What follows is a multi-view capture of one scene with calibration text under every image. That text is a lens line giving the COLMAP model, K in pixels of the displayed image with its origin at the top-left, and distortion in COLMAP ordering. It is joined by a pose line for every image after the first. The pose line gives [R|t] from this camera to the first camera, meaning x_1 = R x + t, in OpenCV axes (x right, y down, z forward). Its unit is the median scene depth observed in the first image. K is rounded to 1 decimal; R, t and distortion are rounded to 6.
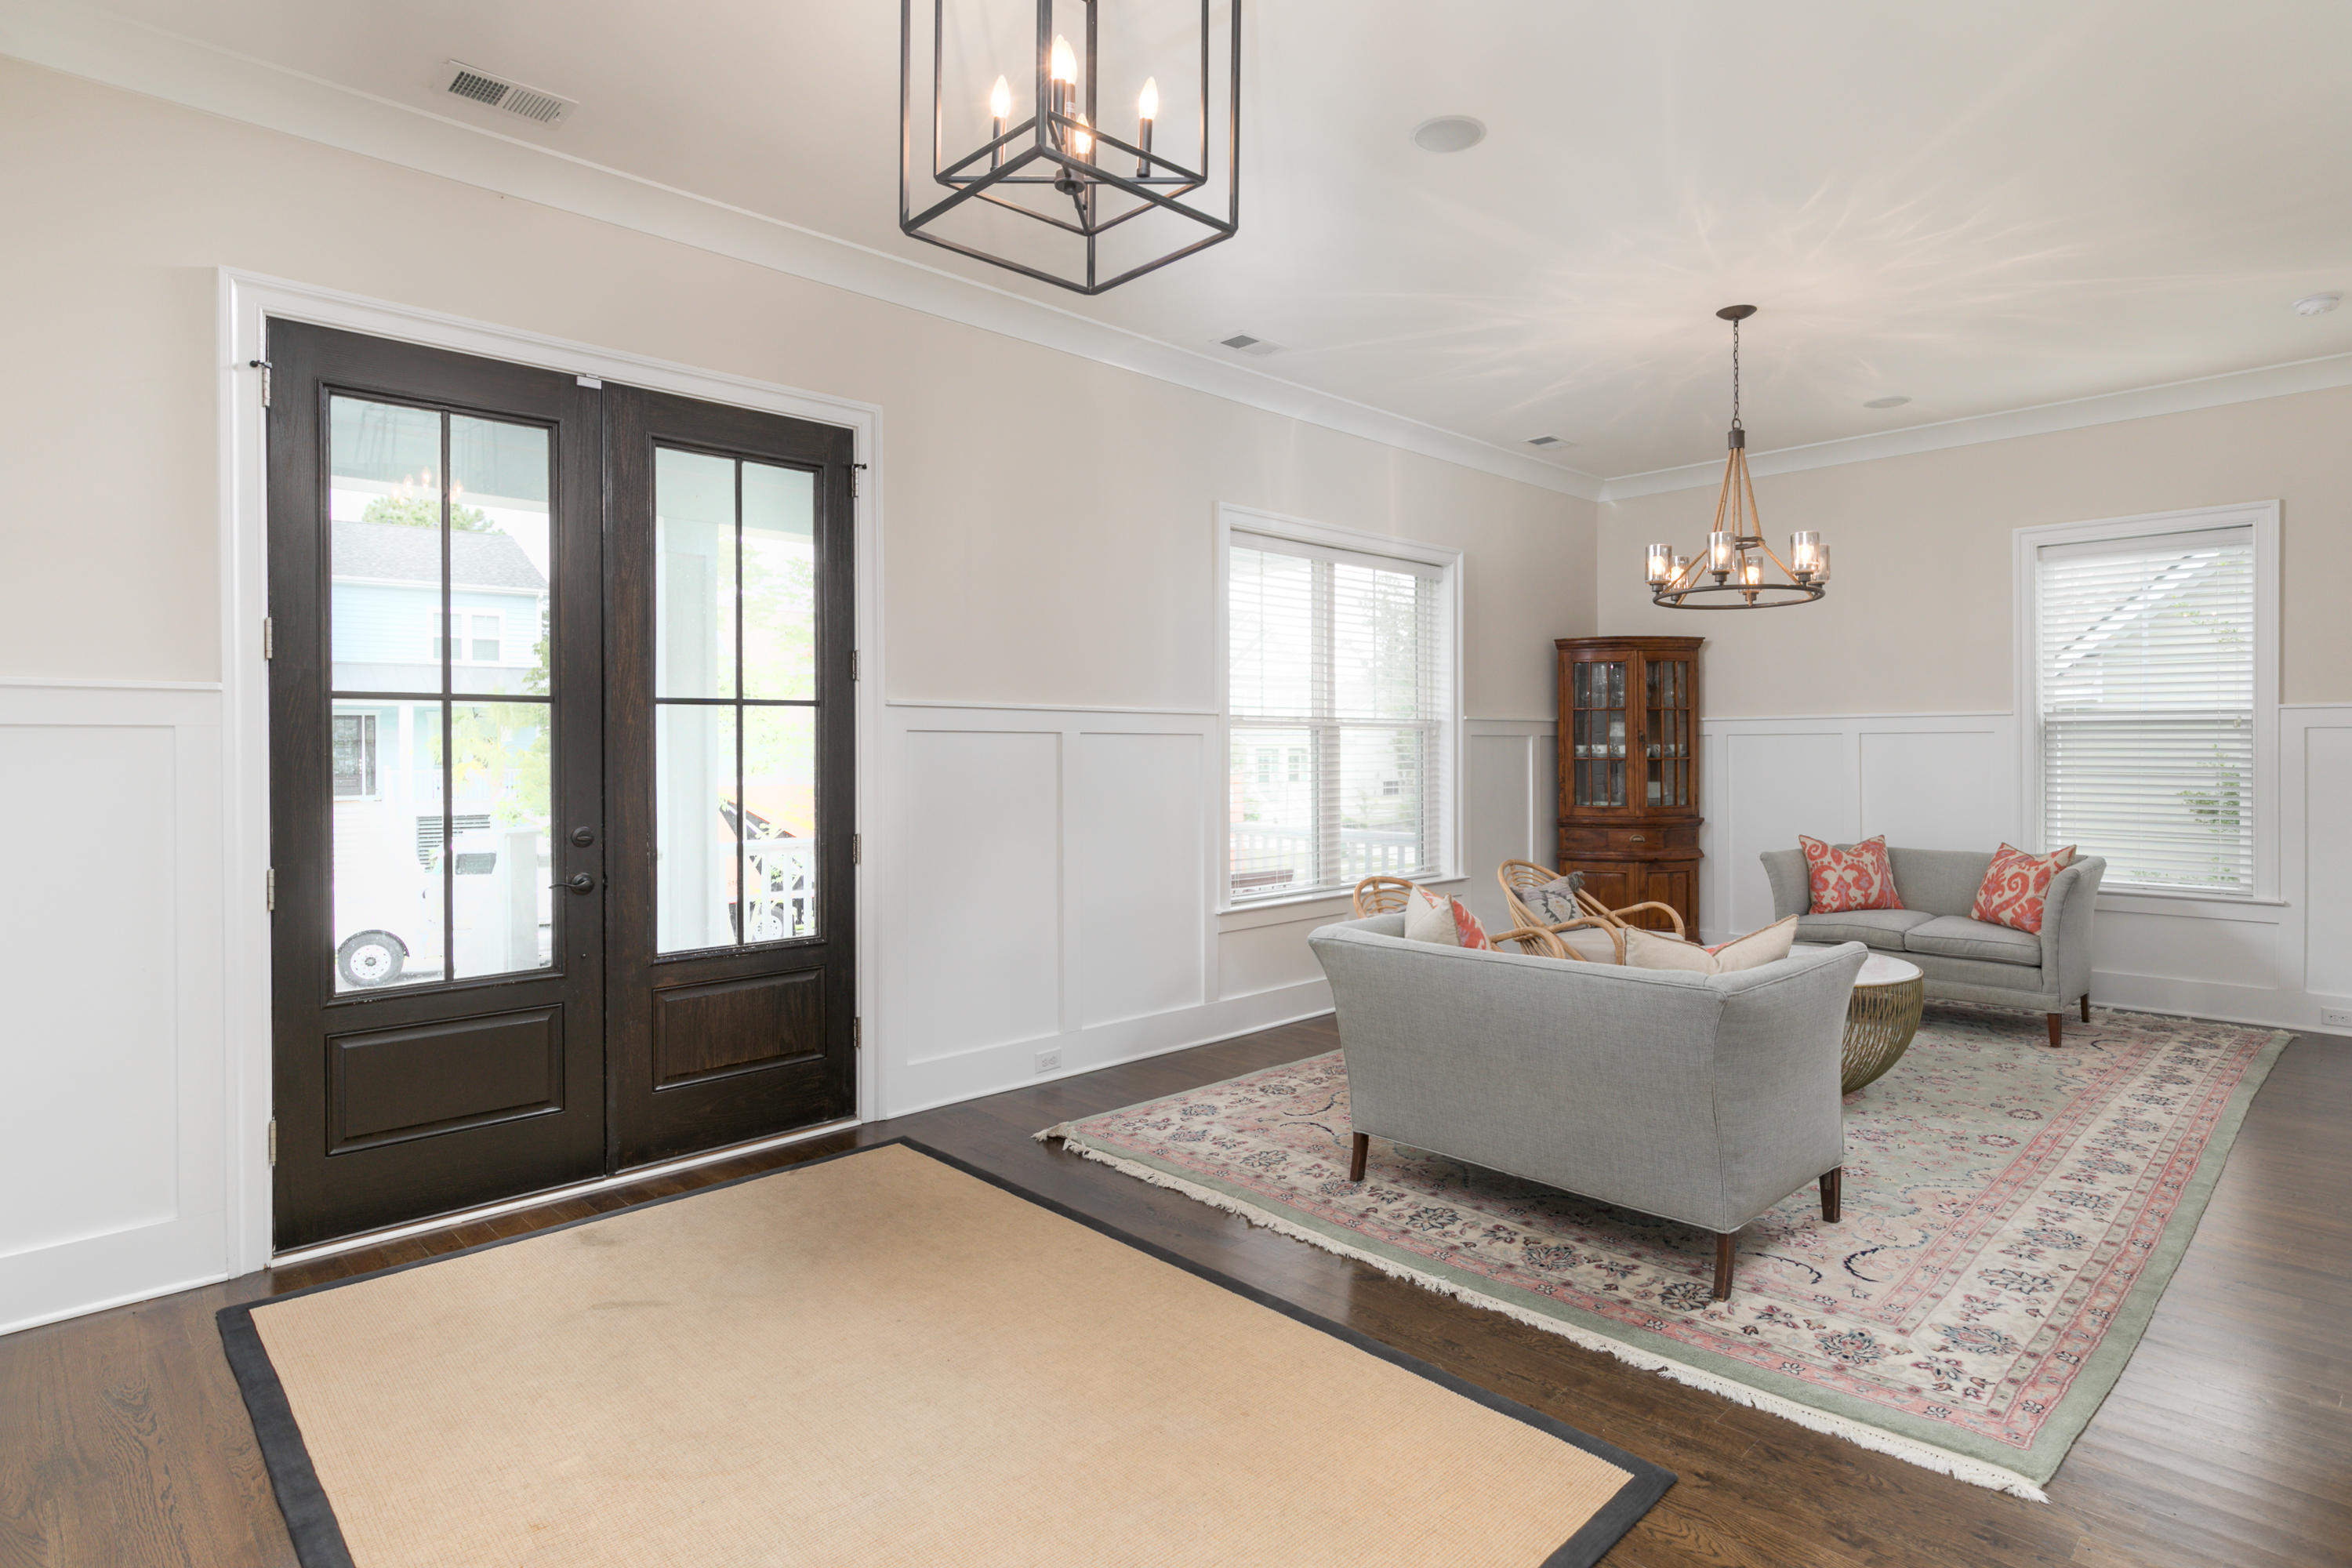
lens RADIAL K [[1206.6, 0, 1186.2], [0, 1206.6, 753.2], [0, 0, 1]] dist [0.001171, -0.000062]
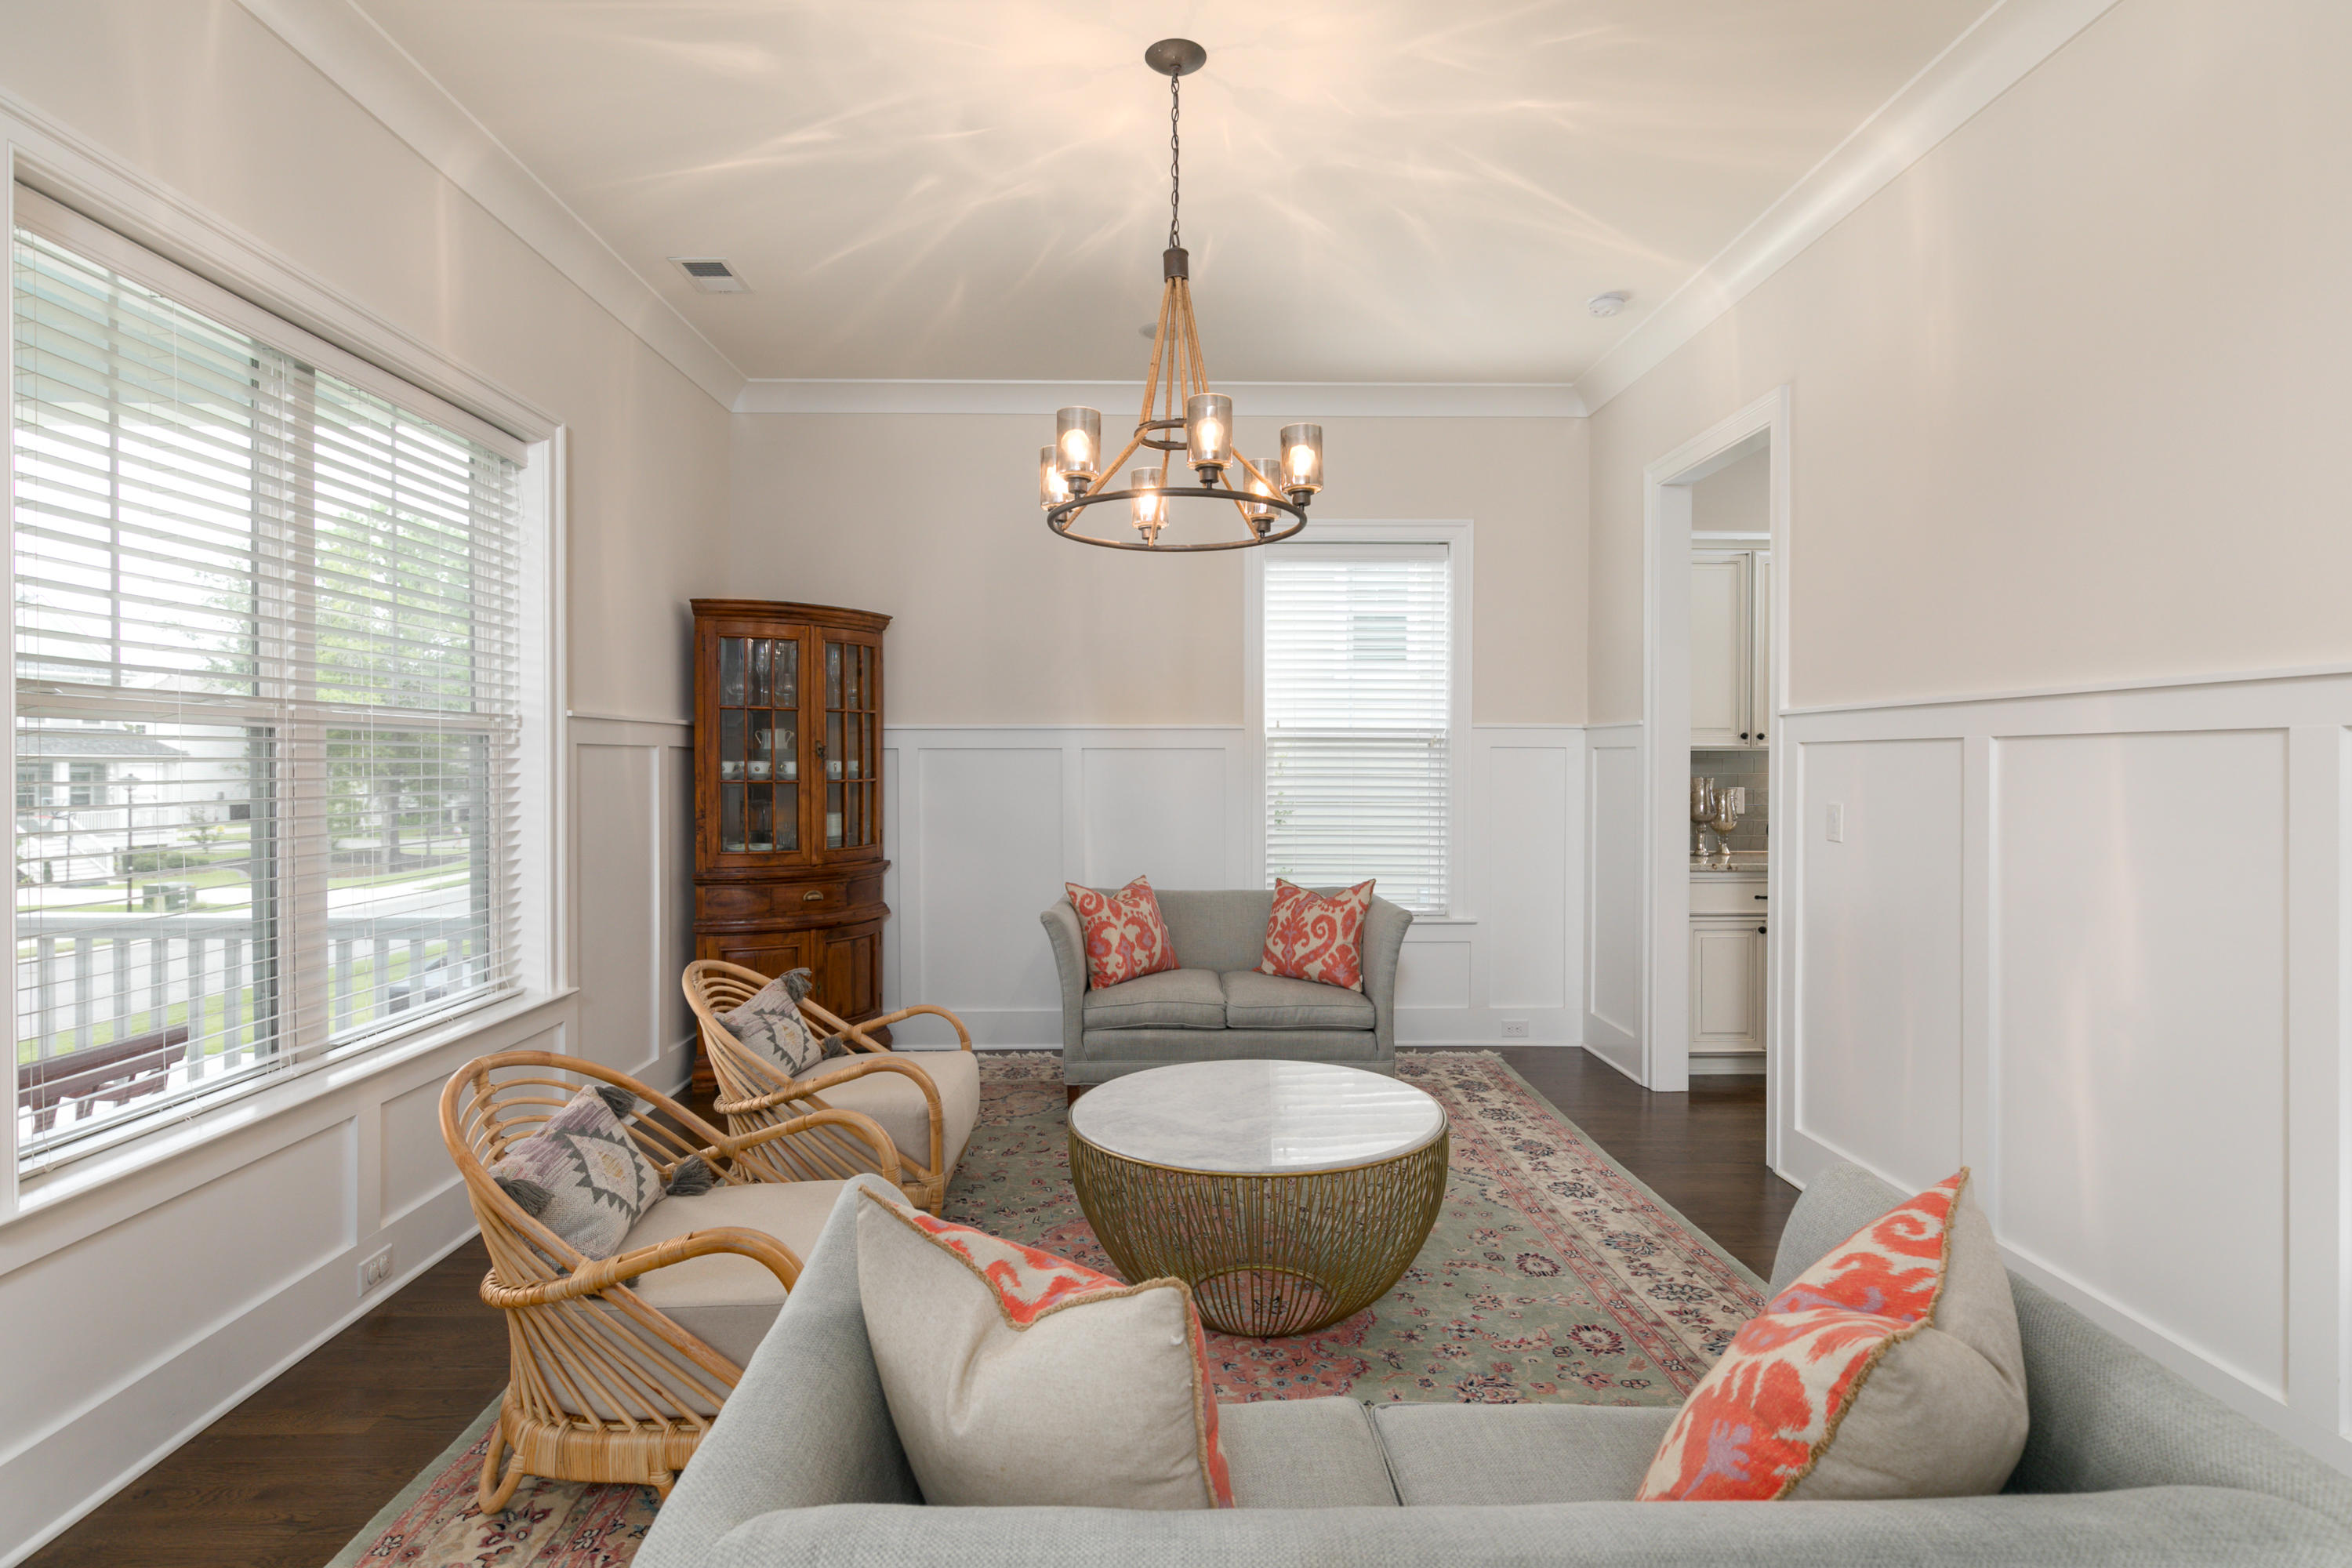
lens RADIAL K [[1192.2, 0, 1177.6], [0, 1192.2, 769.6], [0, 0, 1]] dist [-0.000139, -0.000731]
pose [[0.671316, -0.001311, 0.741170, 0.006055], [0.000563, 0.999999, 0.001259, -0.003712], [-0.741171, -0.000428, 0.671316, 0.498604]]
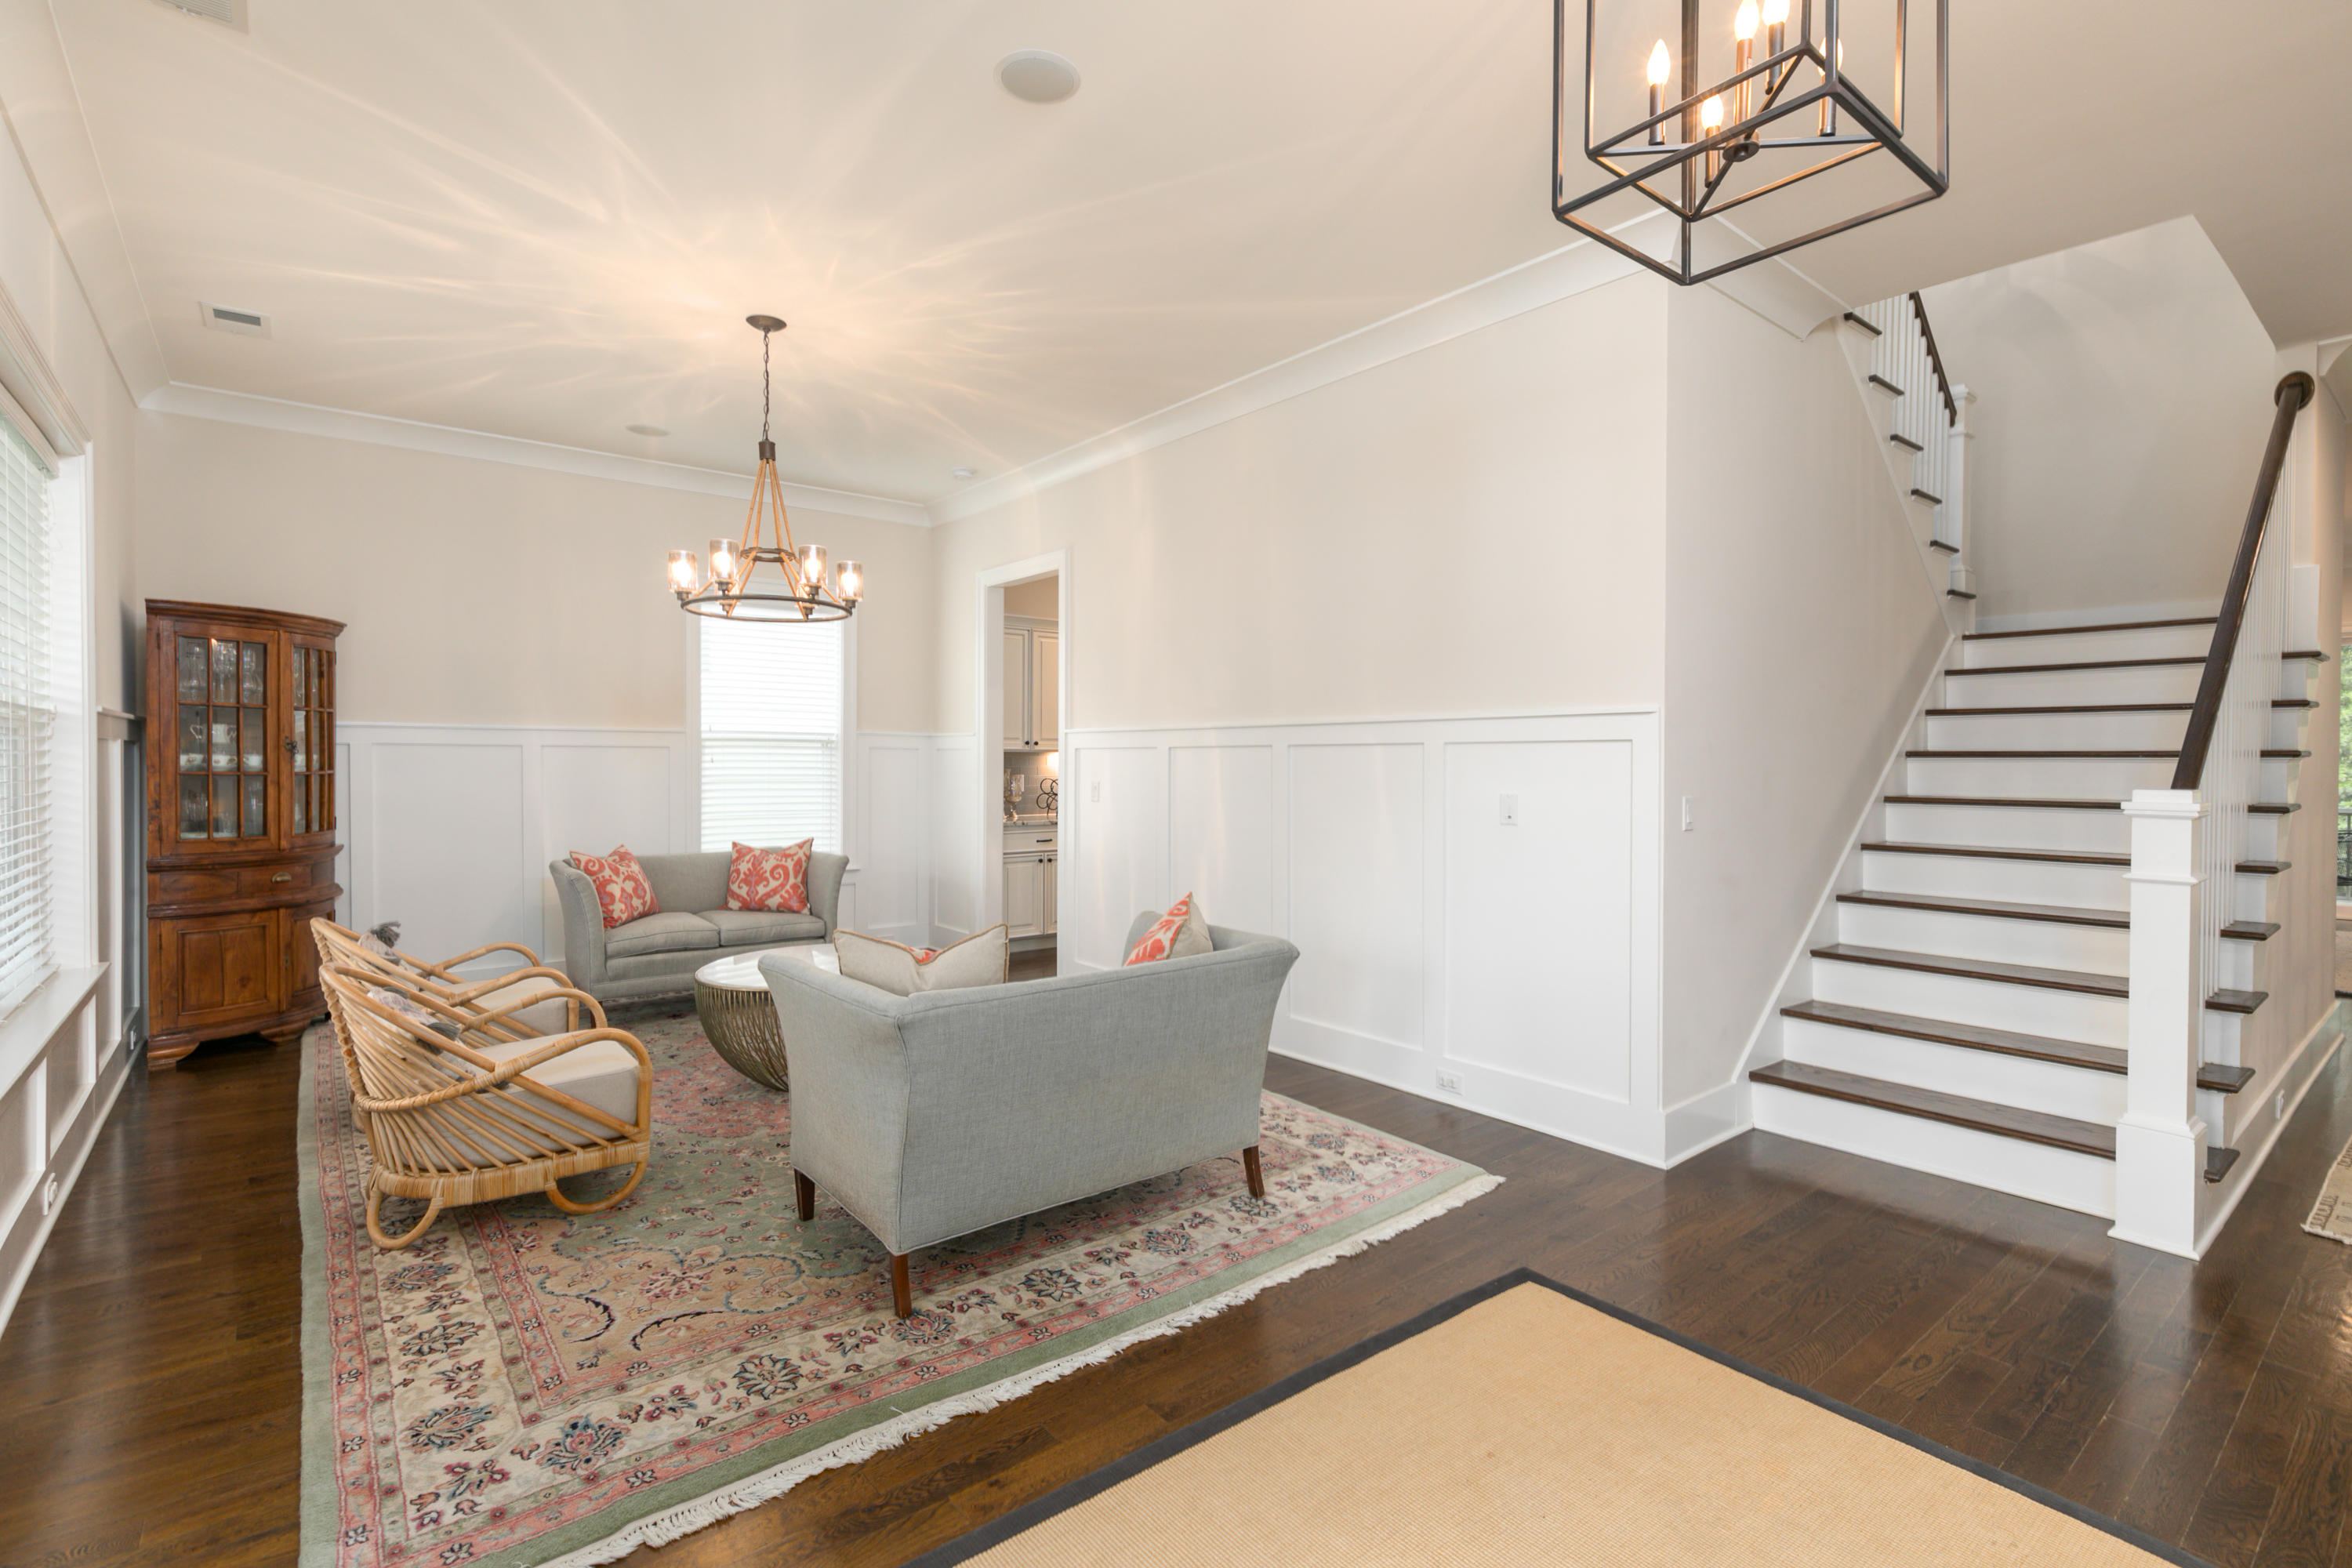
lens RADIAL K [[1095.6, 0, 1176.1], [0, 1095.6, 777.3], [0, 0, 1]] dist [0.002372, -0.000281]
pose [[0.080120, -0.012655, 0.996705, -0.354898], [-0.000314, 0.999919, 0.012721, -0.002401], [-0.996785, -0.001332, 0.080109, 0.497468]]
